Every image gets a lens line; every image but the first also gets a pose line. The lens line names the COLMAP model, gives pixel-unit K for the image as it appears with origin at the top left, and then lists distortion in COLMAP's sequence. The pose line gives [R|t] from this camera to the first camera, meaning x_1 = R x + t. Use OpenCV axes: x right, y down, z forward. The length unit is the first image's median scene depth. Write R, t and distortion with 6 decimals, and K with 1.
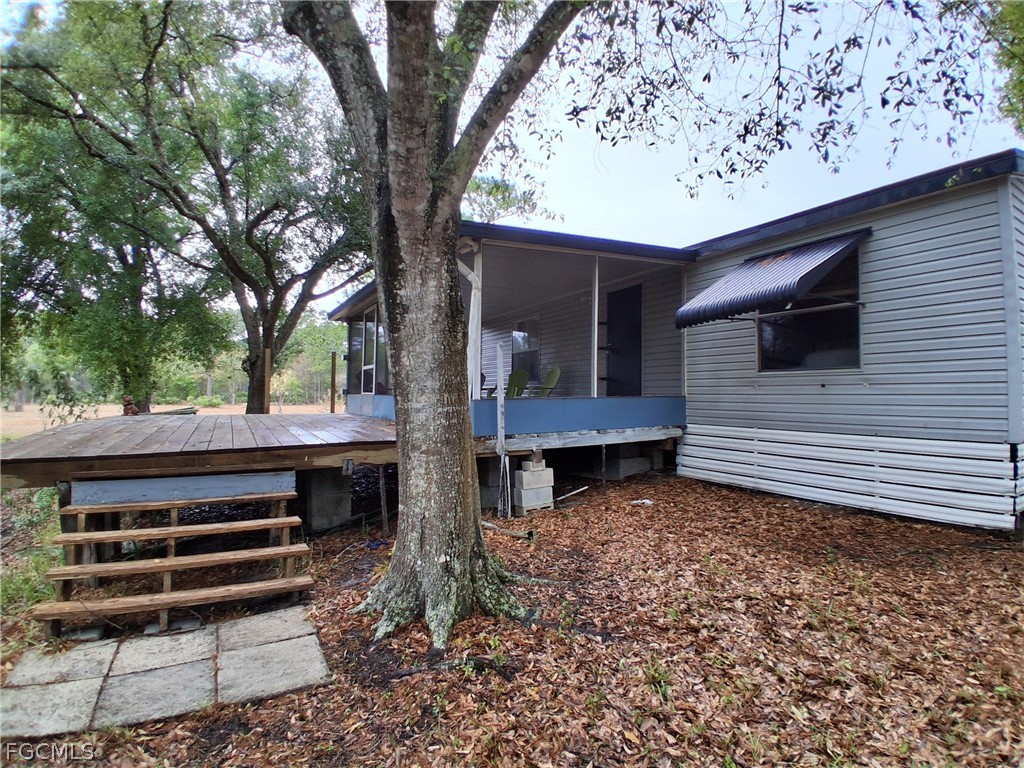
lens RADIAL K [[501.0, 0, 522.3], [0, 501.0, 383.0], [0, 0, 1]] dist [0.002454, -0.042297]
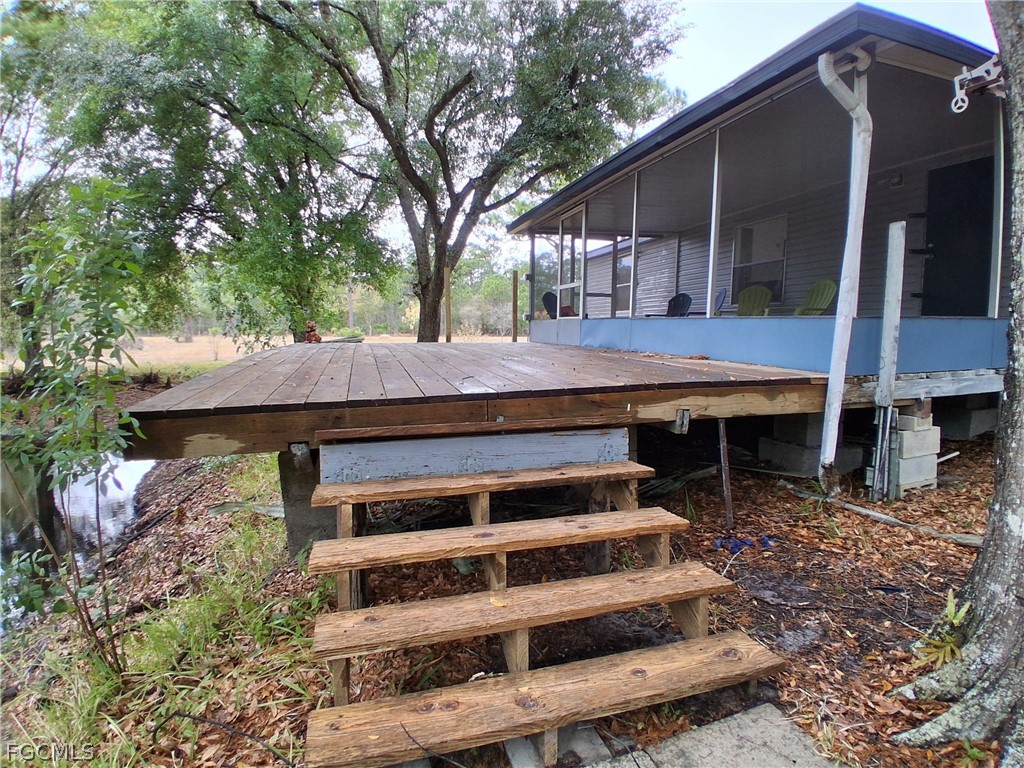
lens RADIAL K [[501.0, 0, 522.3], [0, 501.0, 383.0], [0, 0, 1]] dist [0.002454, -0.042297]
pose [[0.975571, 0.023661, -0.218409, -0.264964], [0.005851, 0.991032, 0.133496, 0.021622], [0.219609, -0.131513, 0.966683, 0.223890]]
